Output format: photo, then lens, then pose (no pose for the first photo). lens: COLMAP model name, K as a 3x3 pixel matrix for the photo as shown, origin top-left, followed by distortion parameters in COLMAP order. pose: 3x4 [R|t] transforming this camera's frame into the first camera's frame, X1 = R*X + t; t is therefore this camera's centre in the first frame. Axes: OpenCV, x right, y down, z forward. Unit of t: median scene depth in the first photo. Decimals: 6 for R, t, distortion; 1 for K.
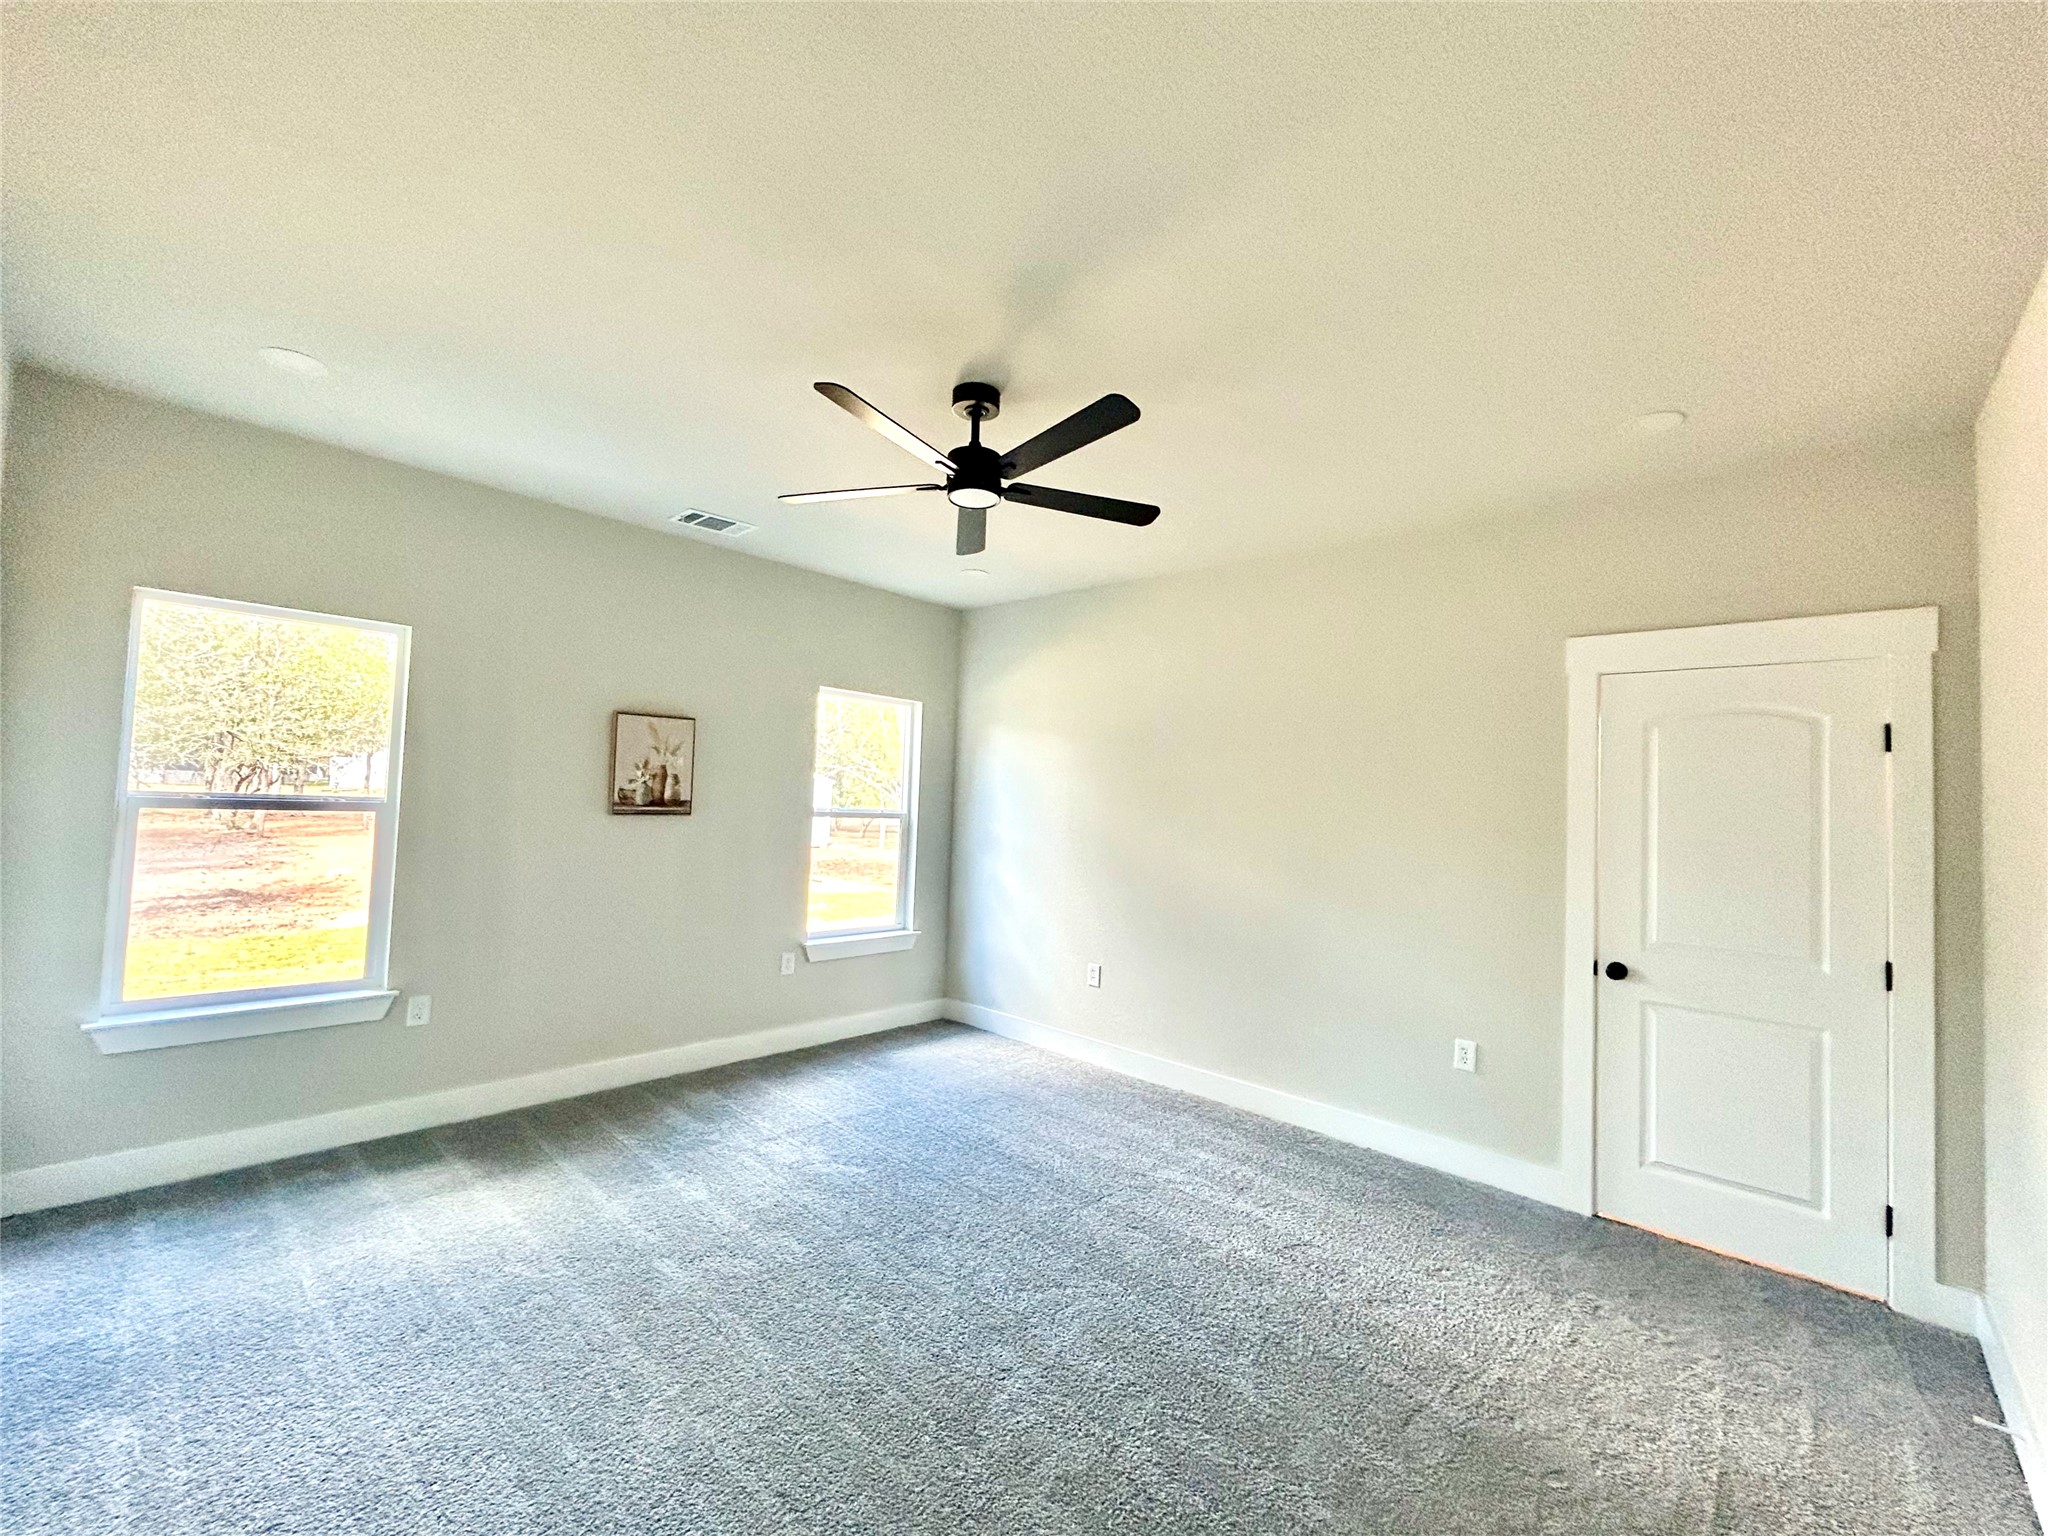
lens RADIAL K [[840.3, 0, 1026.6], [0, 840.3, 759.0], [0, 0, 1]] dist [-0.001233, 0.002944]
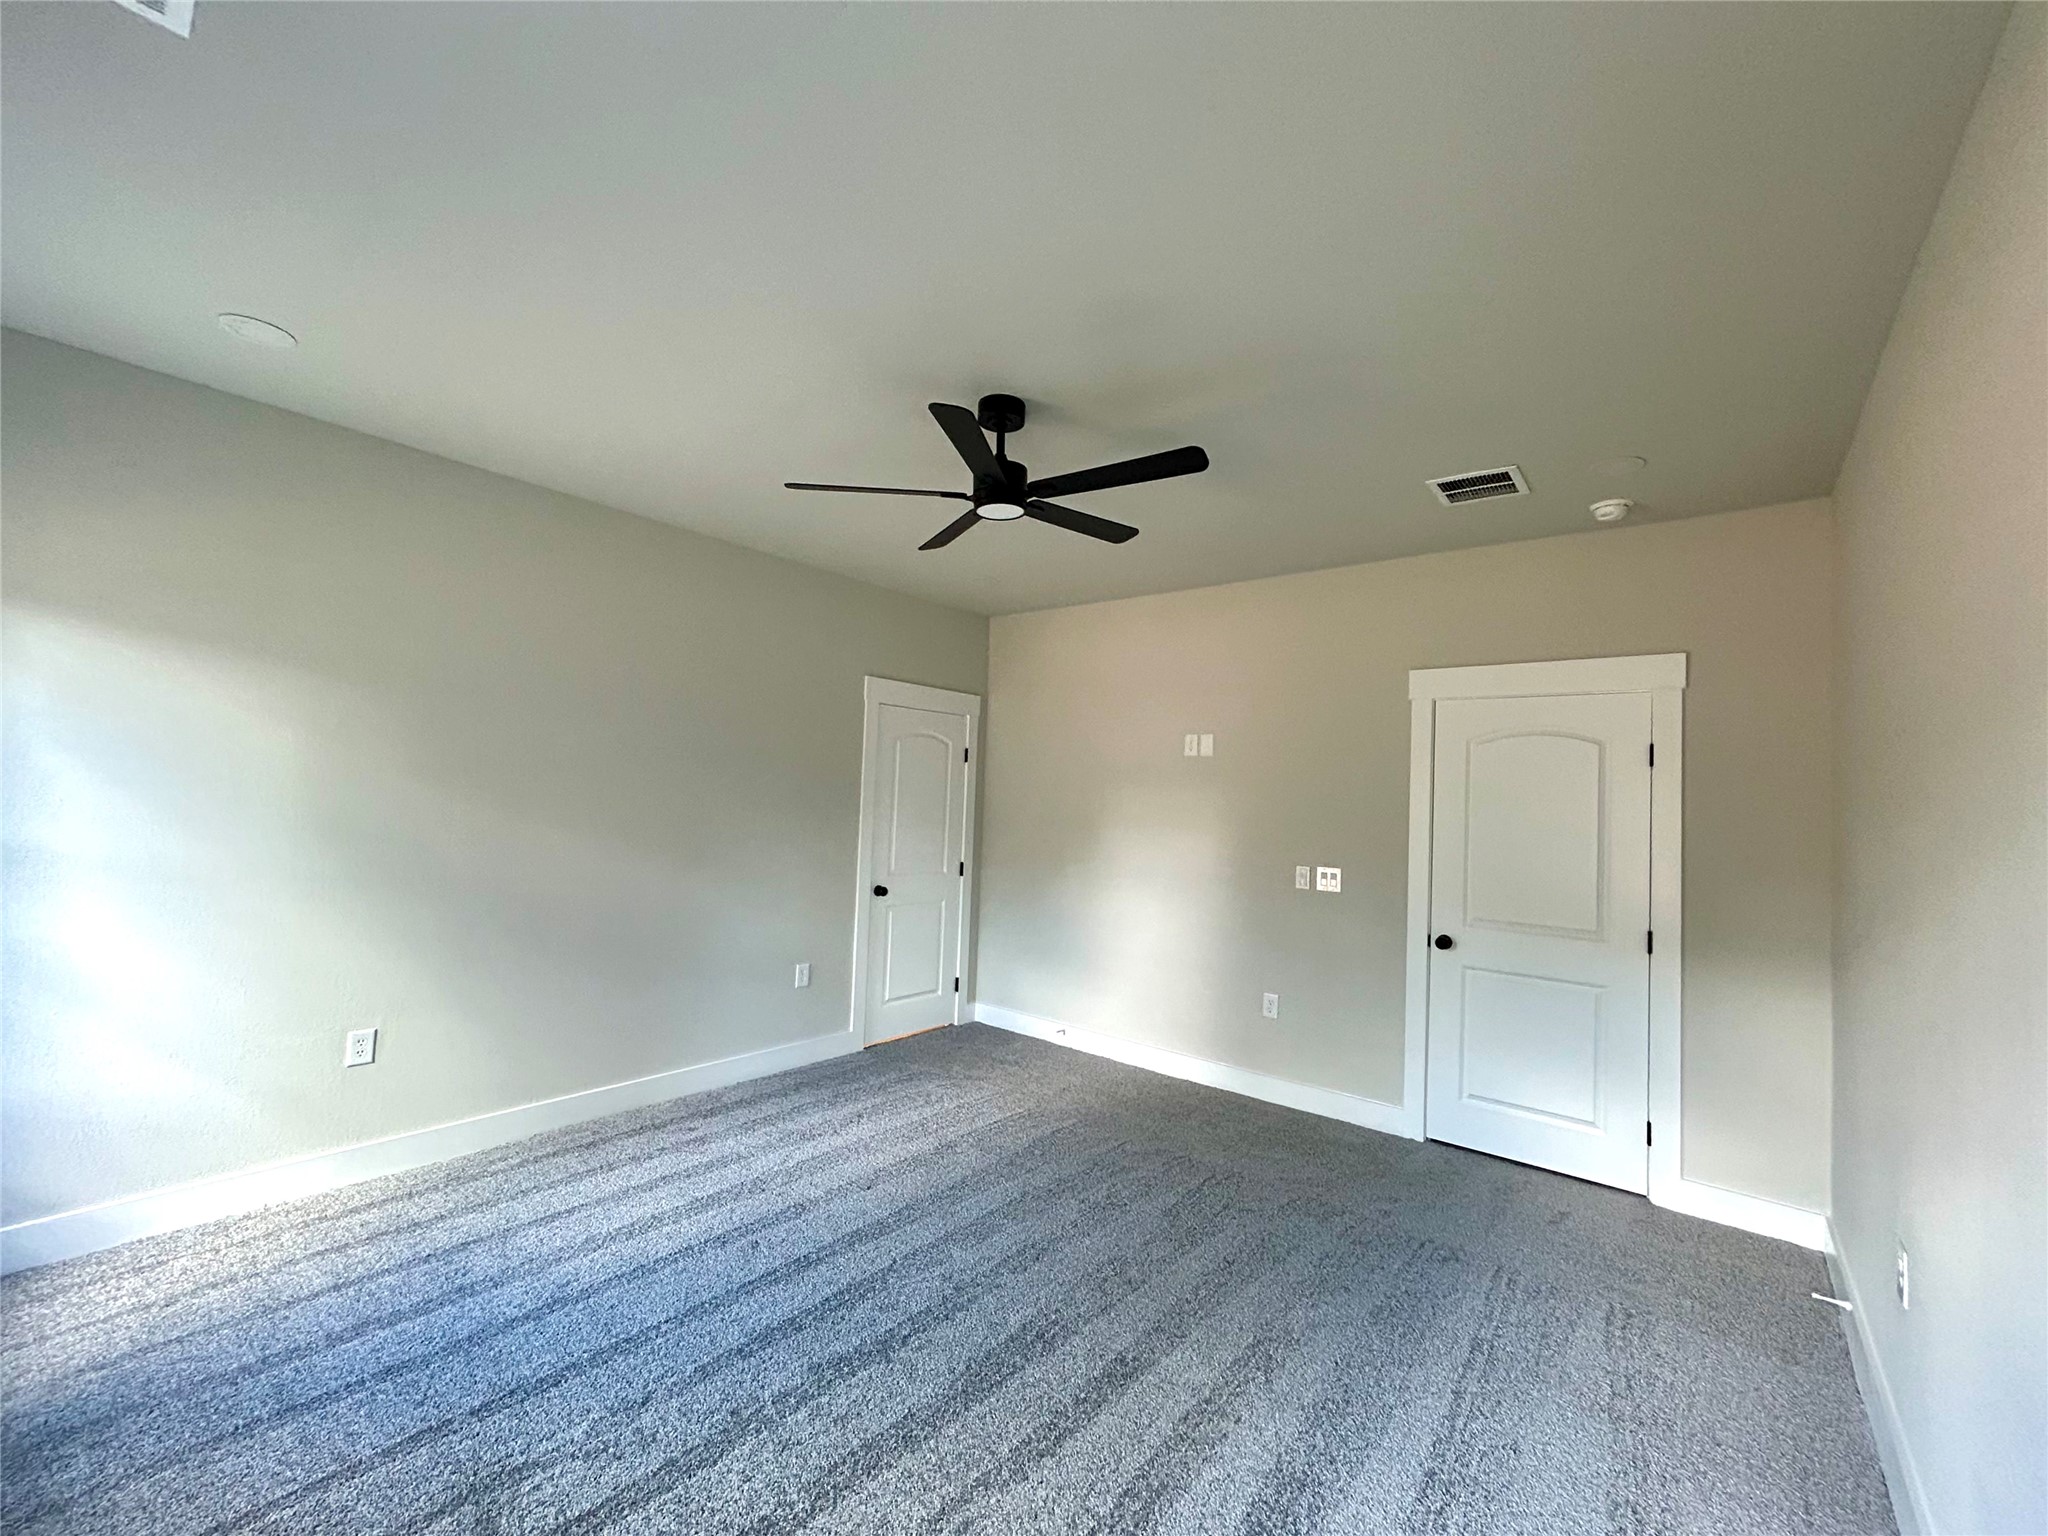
lens RADIAL K [[840.3, 0, 1026.6], [0, 840.3, 759.0], [0, 0, 1]] dist [-0.001233, 0.002944]
pose [[-0.068726, 0.005634, 0.997620, -0.655930], [-0.093747, 0.995523, -0.012081, -0.000446], [-0.993221, -0.094354, -0.067890, 0.623049]]
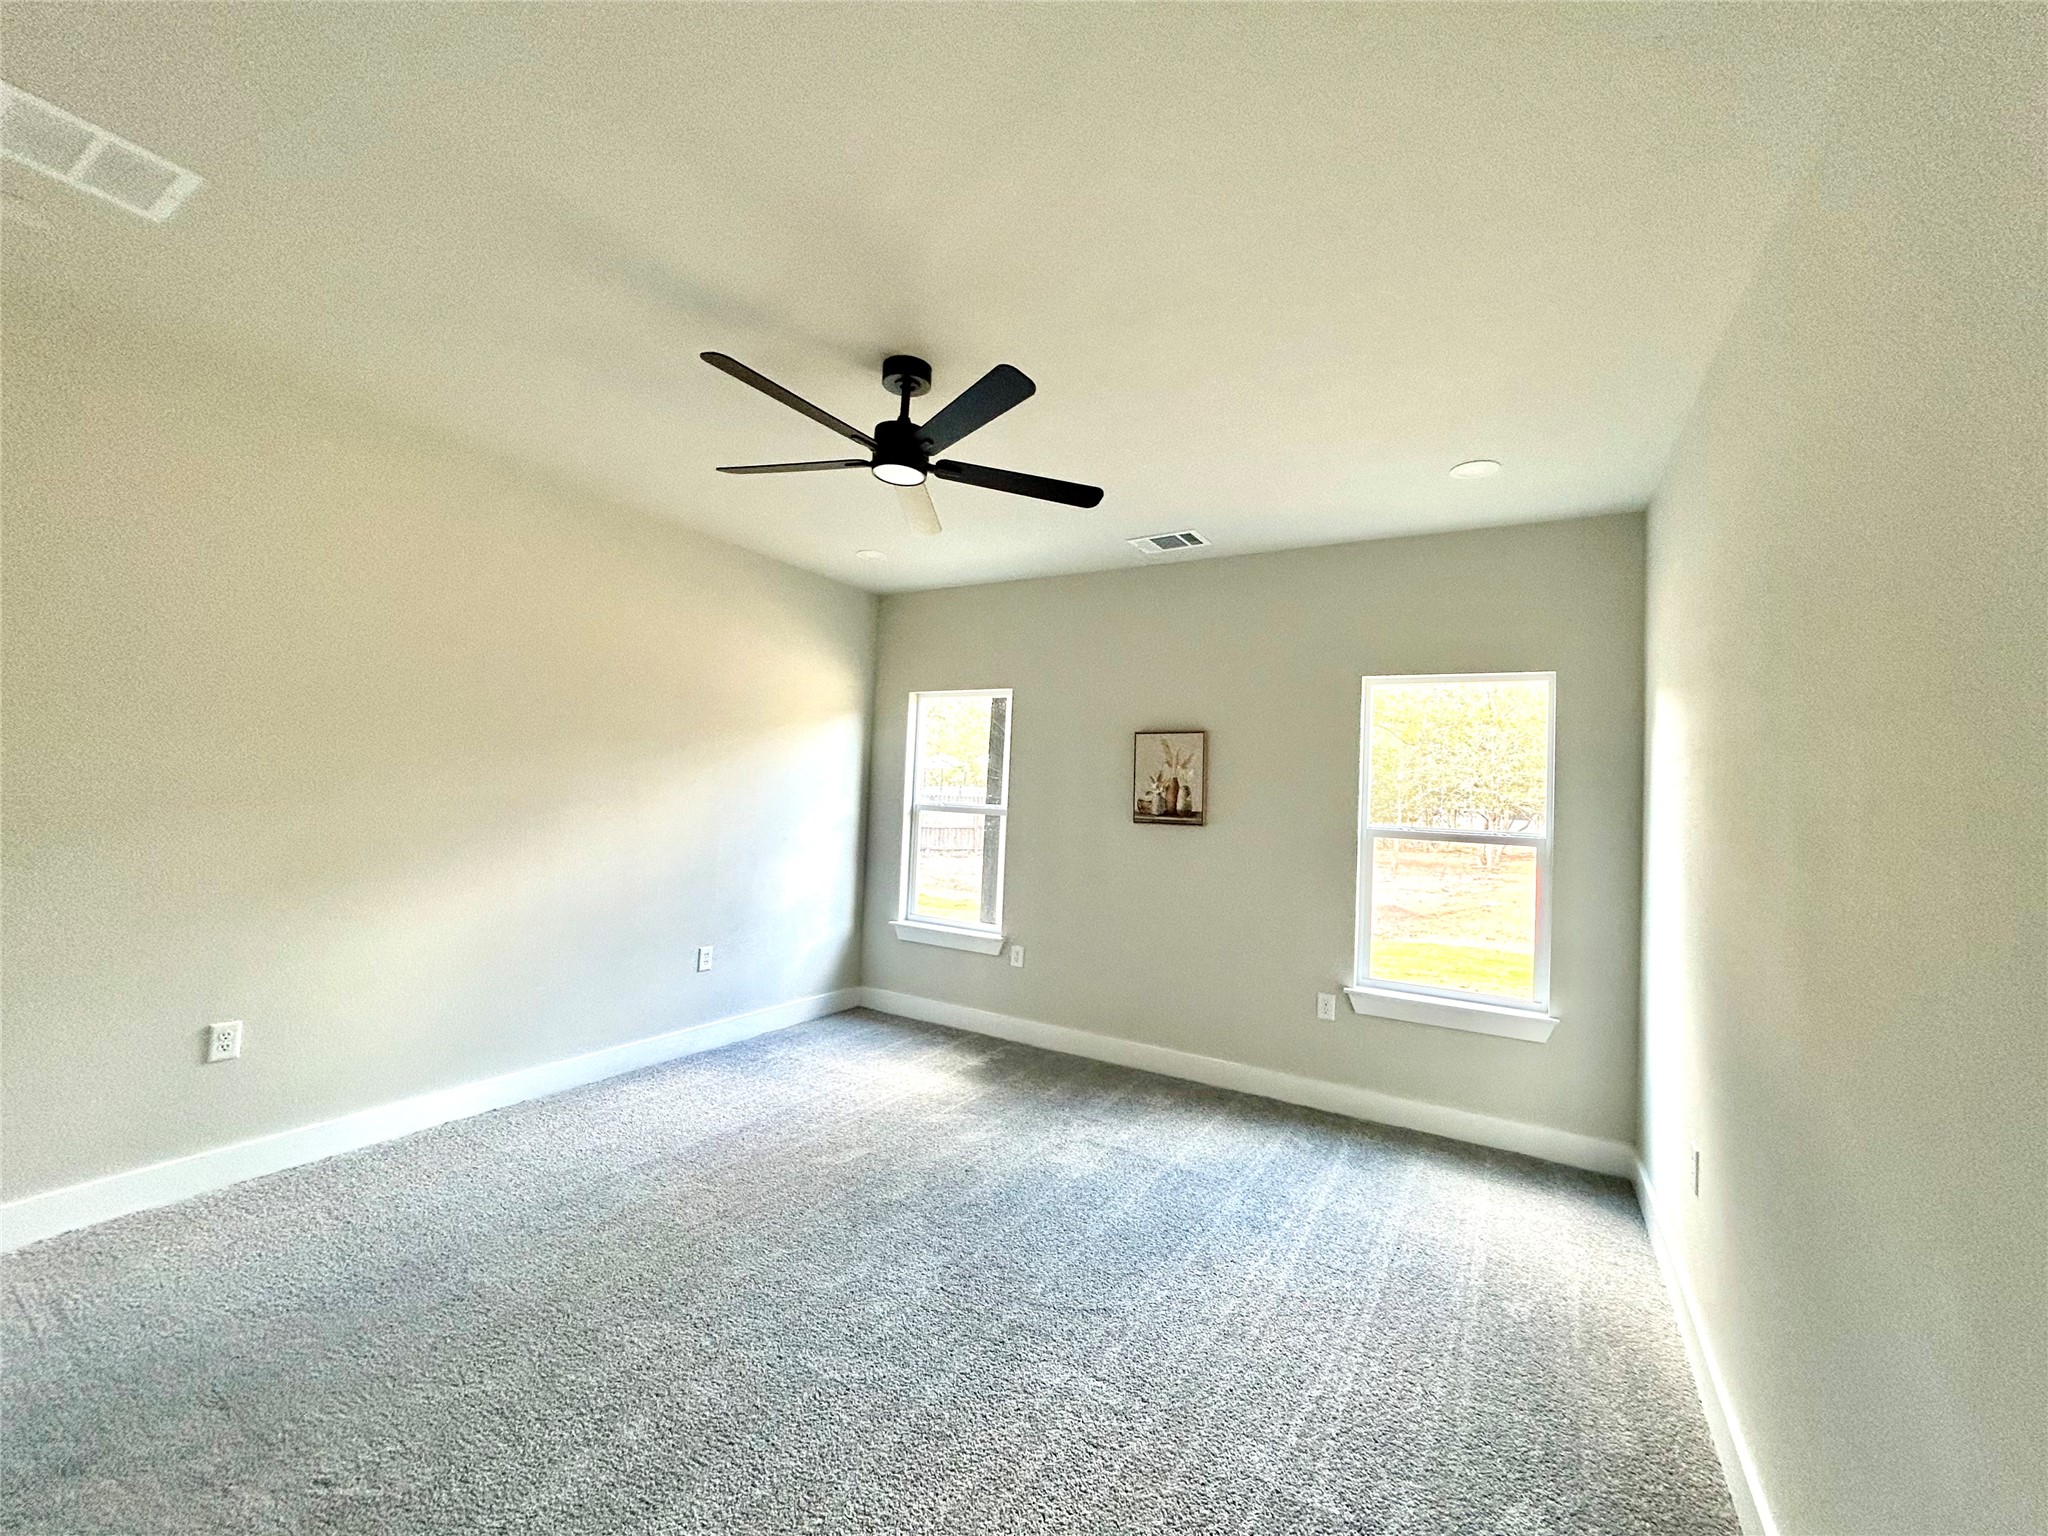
lens RADIAL K [[840.3, 0, 1026.6], [0, 840.3, 759.0], [0, 0, 1]] dist [-0.001233, 0.002944]
pose [[0.213374, -0.067924, -0.974606, 0.578439], [0.013158, 0.997689, -0.066652, 0.053084], [0.976882, 0.001398, 0.213775, 0.602105]]
